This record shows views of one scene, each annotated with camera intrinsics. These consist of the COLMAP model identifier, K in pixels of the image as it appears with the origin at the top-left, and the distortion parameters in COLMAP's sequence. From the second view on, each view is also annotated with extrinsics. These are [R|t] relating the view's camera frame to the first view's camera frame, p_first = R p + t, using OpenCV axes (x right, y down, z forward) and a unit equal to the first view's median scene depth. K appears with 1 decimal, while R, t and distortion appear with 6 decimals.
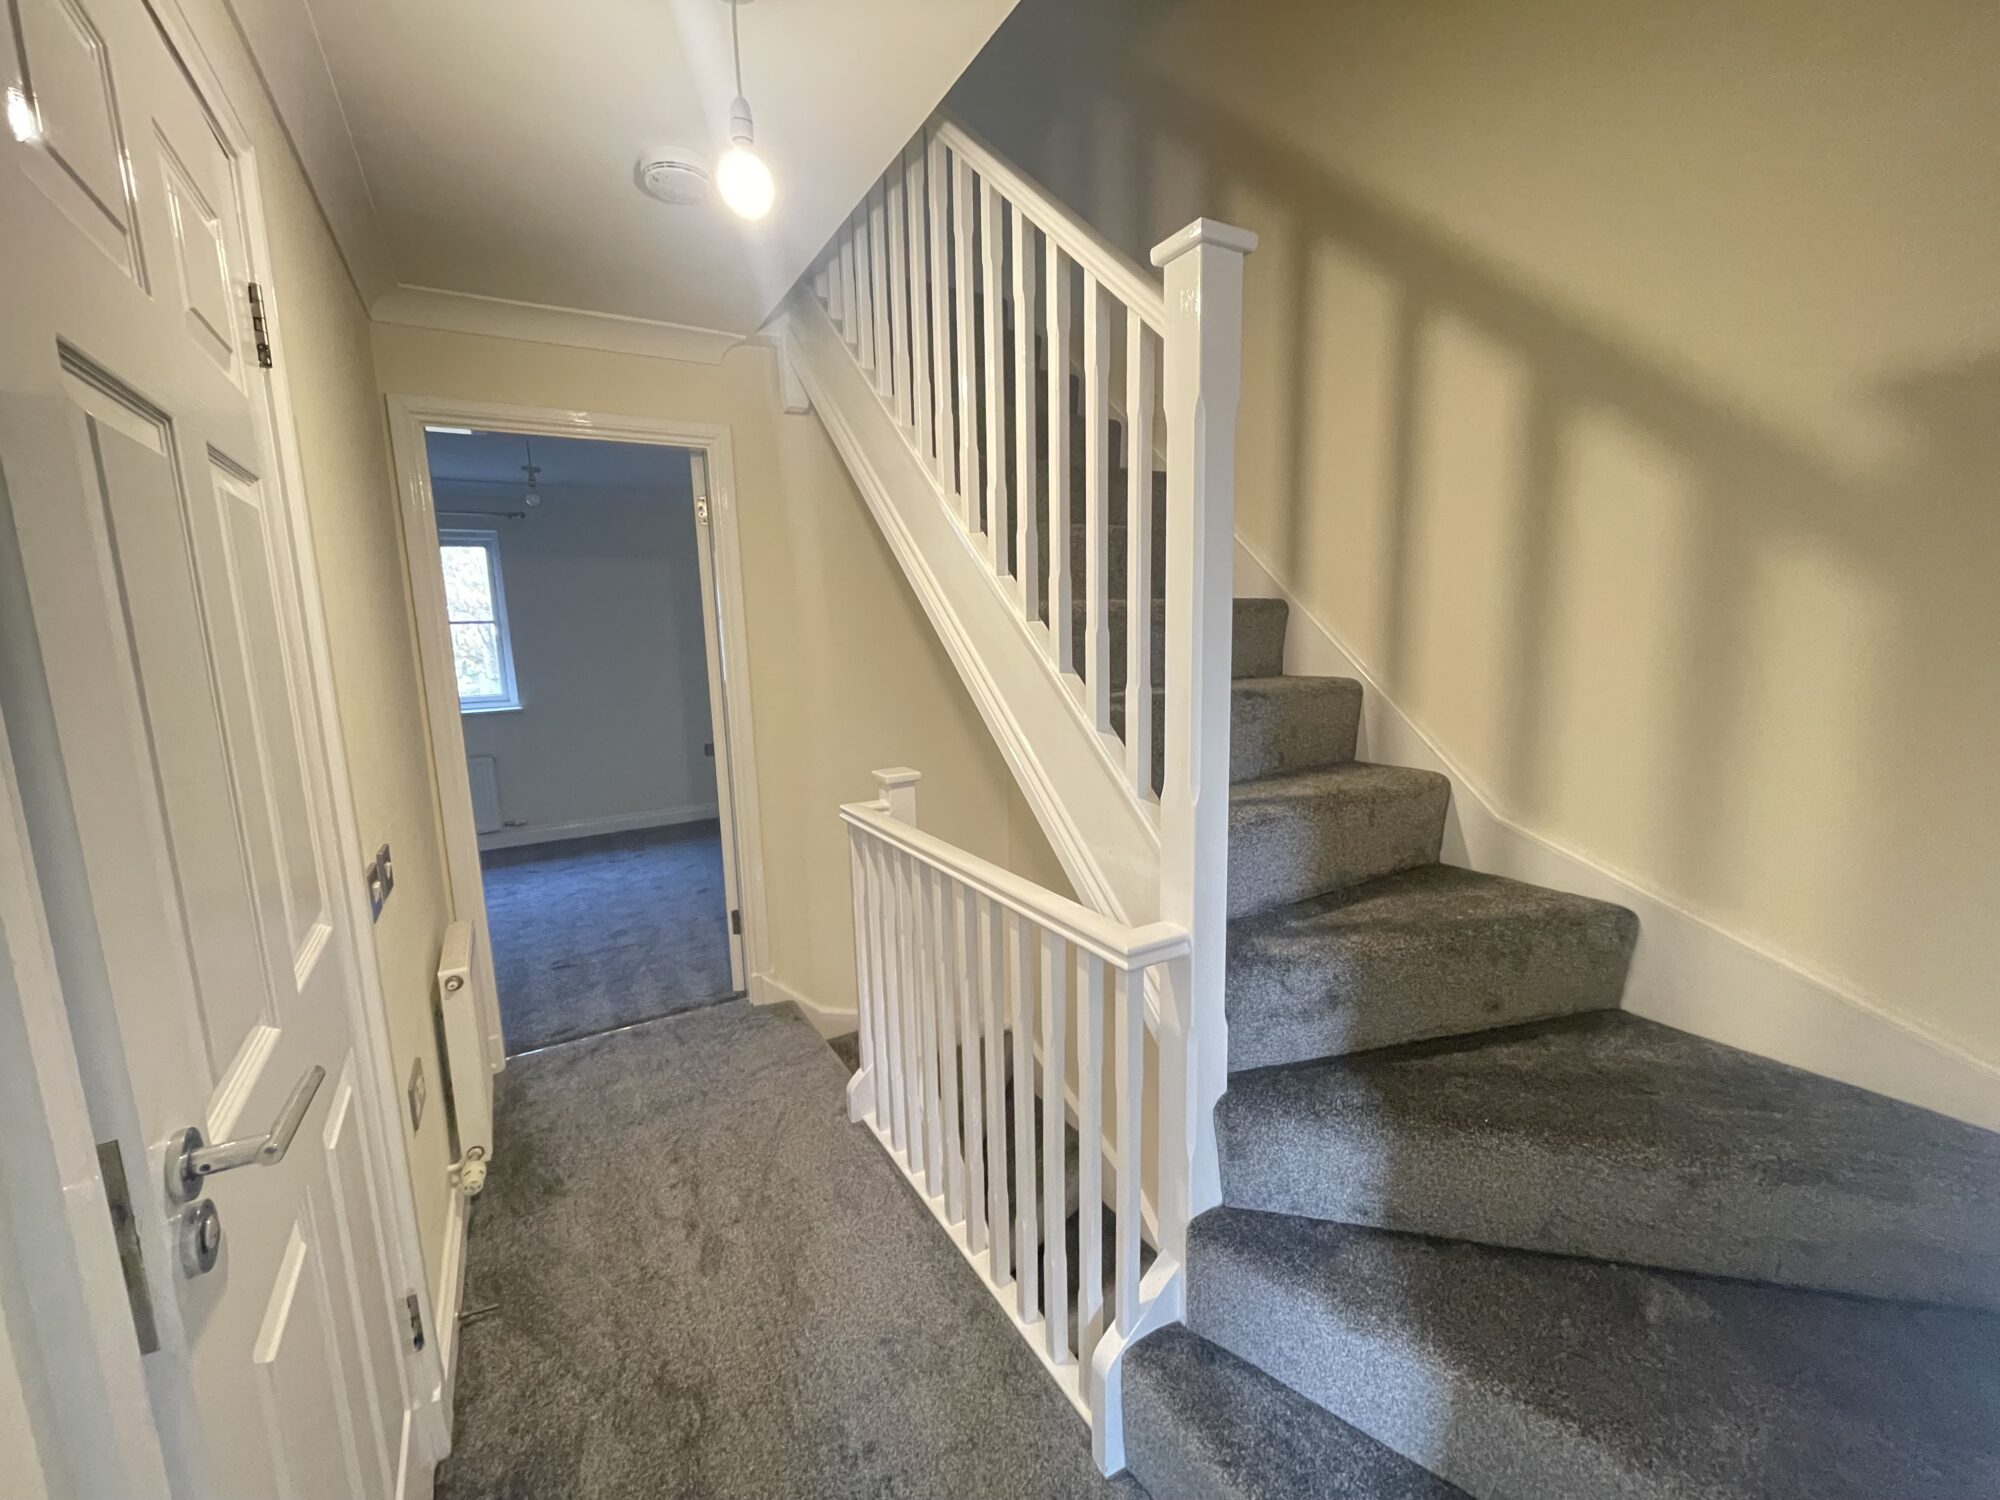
lens RADIAL K [[810.9, 0, 1000.0], [0, 810.9, 750.0], [0, 0, 1]] dist [-0.002263, 0.000092]
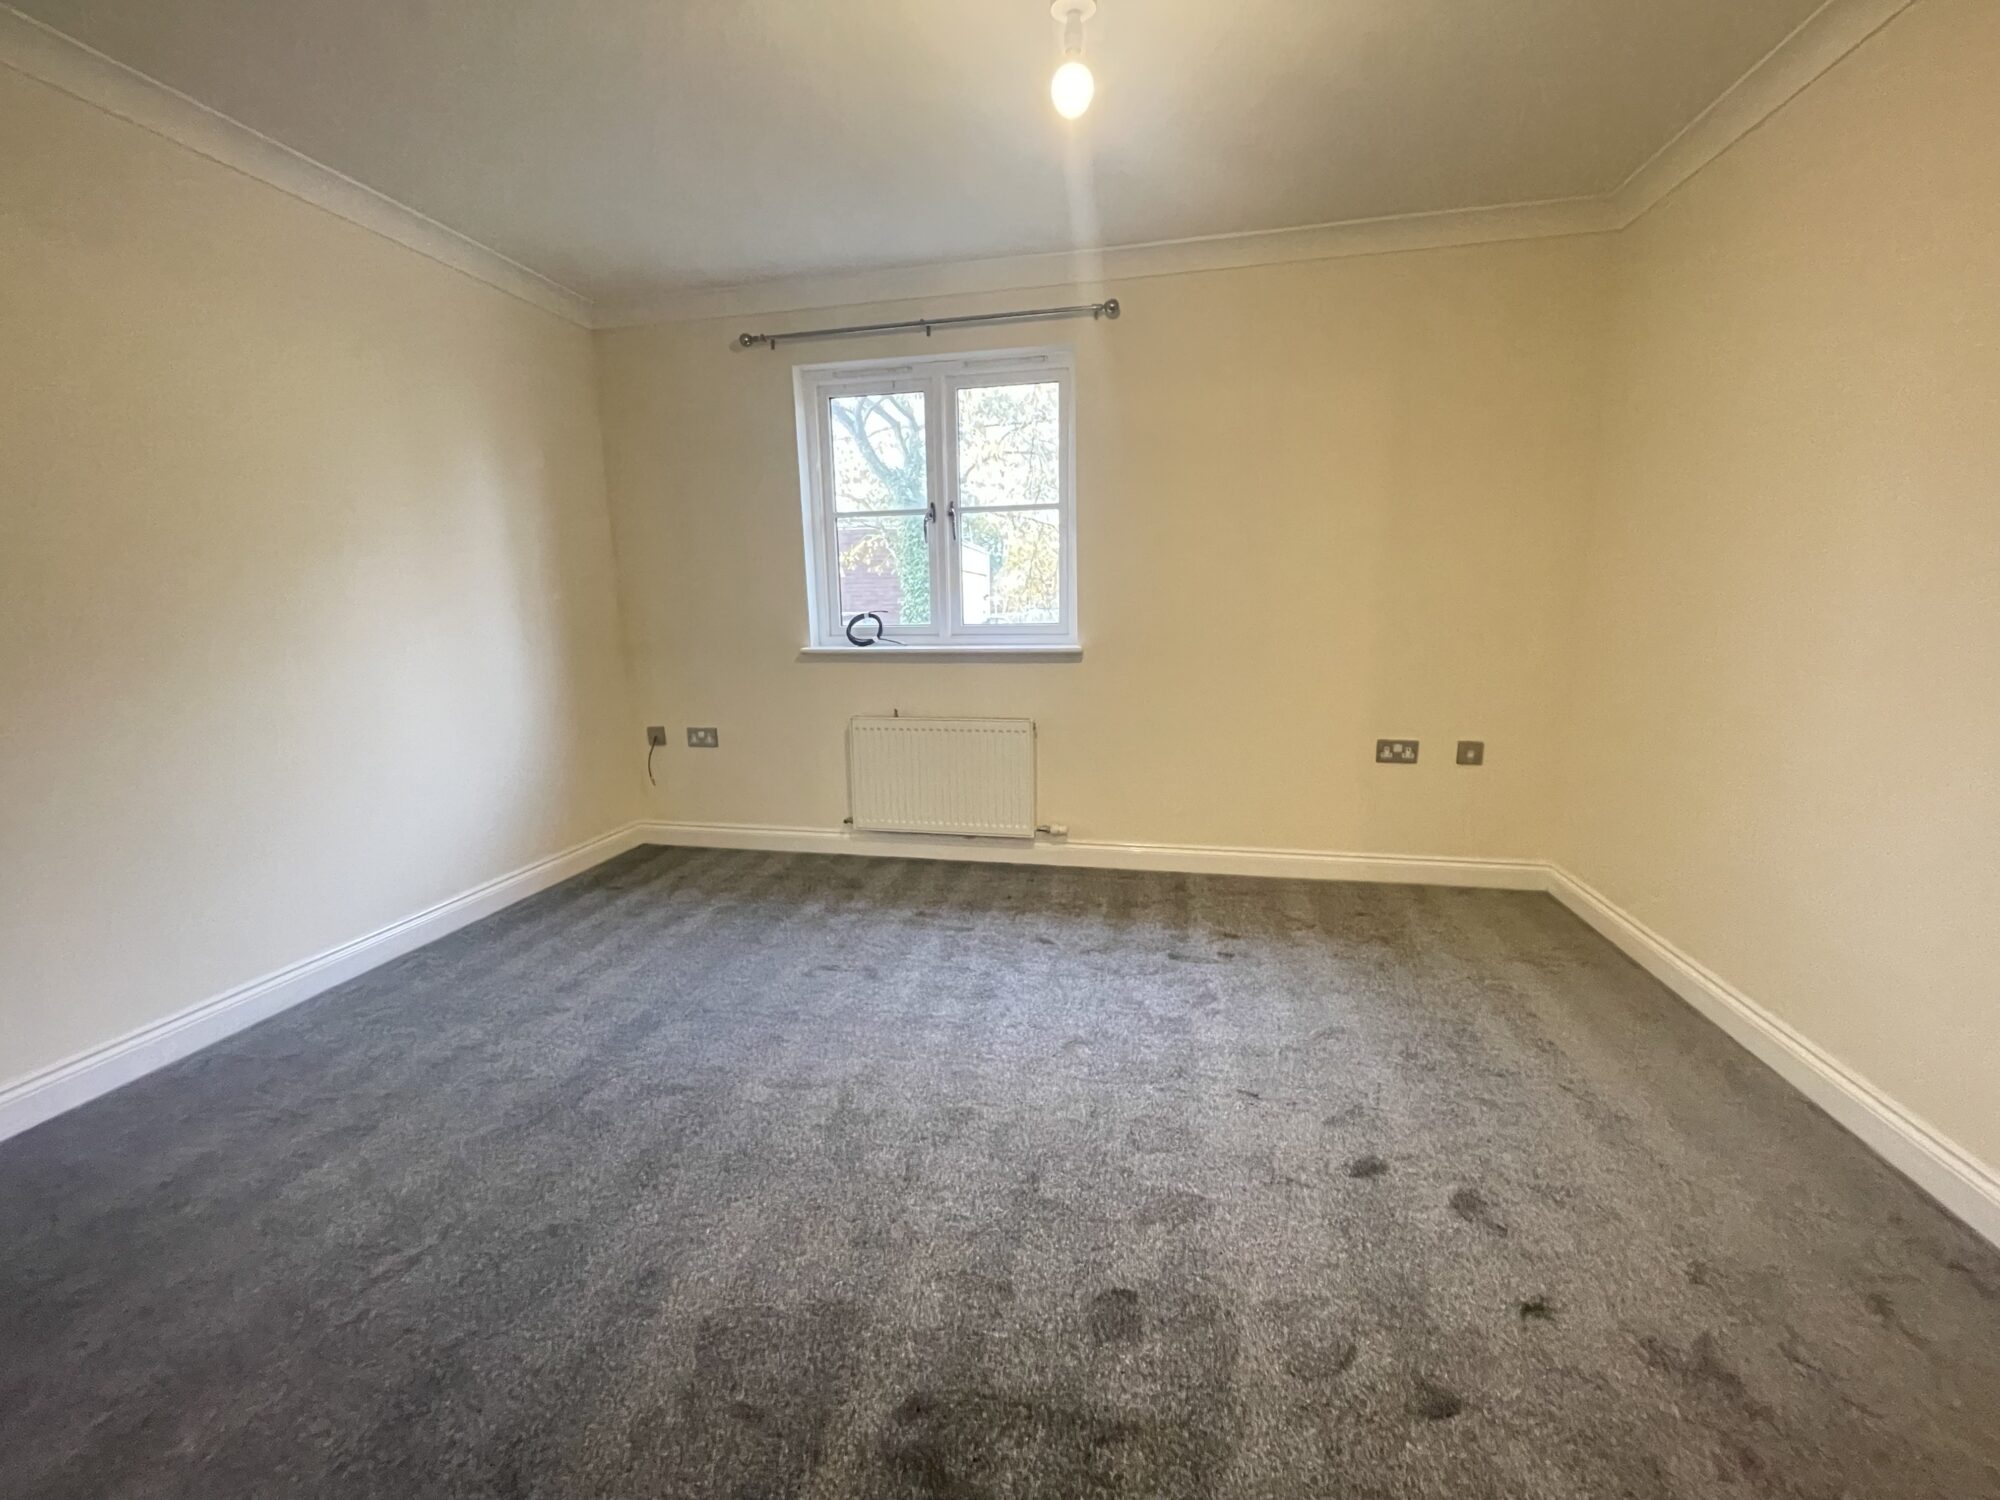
lens RADIAL K [[846.8, 0, 1000.0], [0, 846.8, 750.0], [0, 0, 1]] dist [0.000053, 0.000050]
pose [[0.748187, 0.131688, -0.650288, -0.250168], [-0.105707, 0.991245, 0.079113, -0.022130], [0.655013, 0.009549, 0.755557, 0.567520]]
